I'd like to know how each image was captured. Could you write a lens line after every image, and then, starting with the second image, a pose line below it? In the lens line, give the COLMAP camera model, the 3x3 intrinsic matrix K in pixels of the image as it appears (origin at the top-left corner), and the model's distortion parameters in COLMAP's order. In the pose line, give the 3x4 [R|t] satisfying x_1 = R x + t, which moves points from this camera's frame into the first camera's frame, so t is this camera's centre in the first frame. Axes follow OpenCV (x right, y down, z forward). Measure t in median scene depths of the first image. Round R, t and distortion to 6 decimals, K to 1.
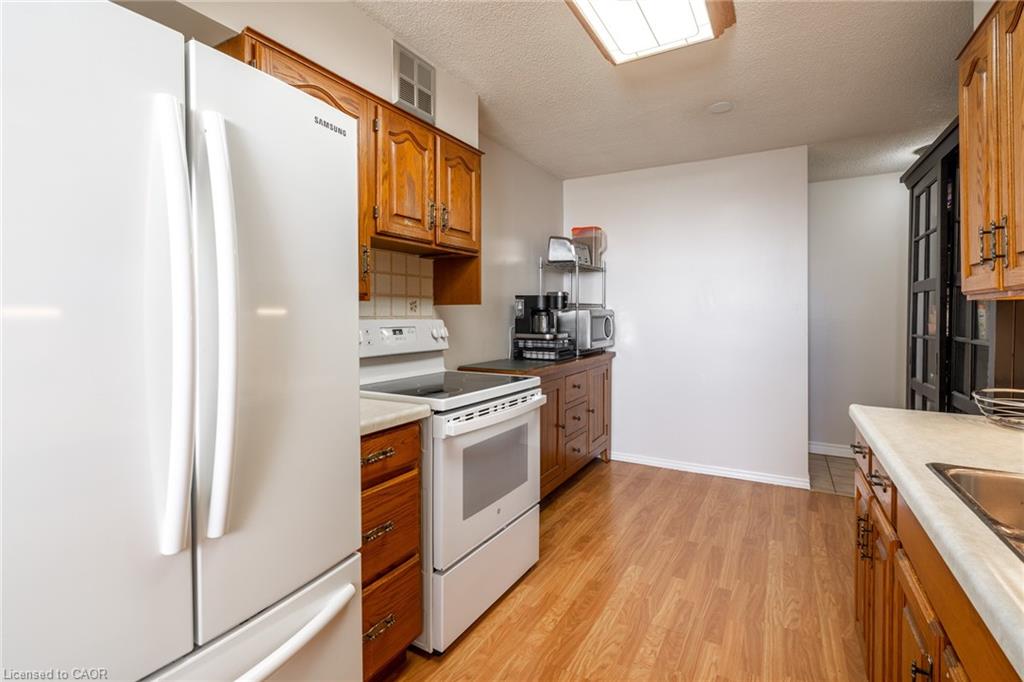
lens RADIAL K [[477.4, 0, 493.3], [0, 477.4, 320.8], [0, 0, 1]] dist [-0.004047, 0.001225]
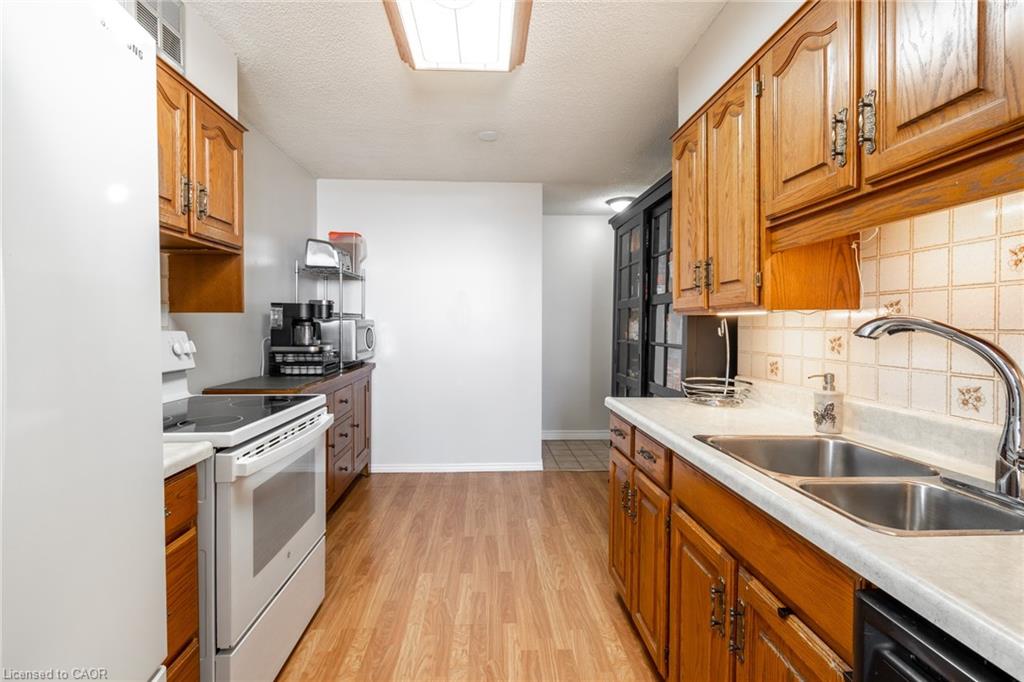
lens RADIAL K [[477.4, 0, 500.4], [0, 477.4, 336.0], [0, 0, 1]] dist [-0.004047, 0.001225]
pose [[0.838161, -0.011144, 0.545308, -0.114515], [0.005435, 0.999912, 0.012080, -0.001245], [-0.545395, -0.007161, 0.838148, 0.069649]]
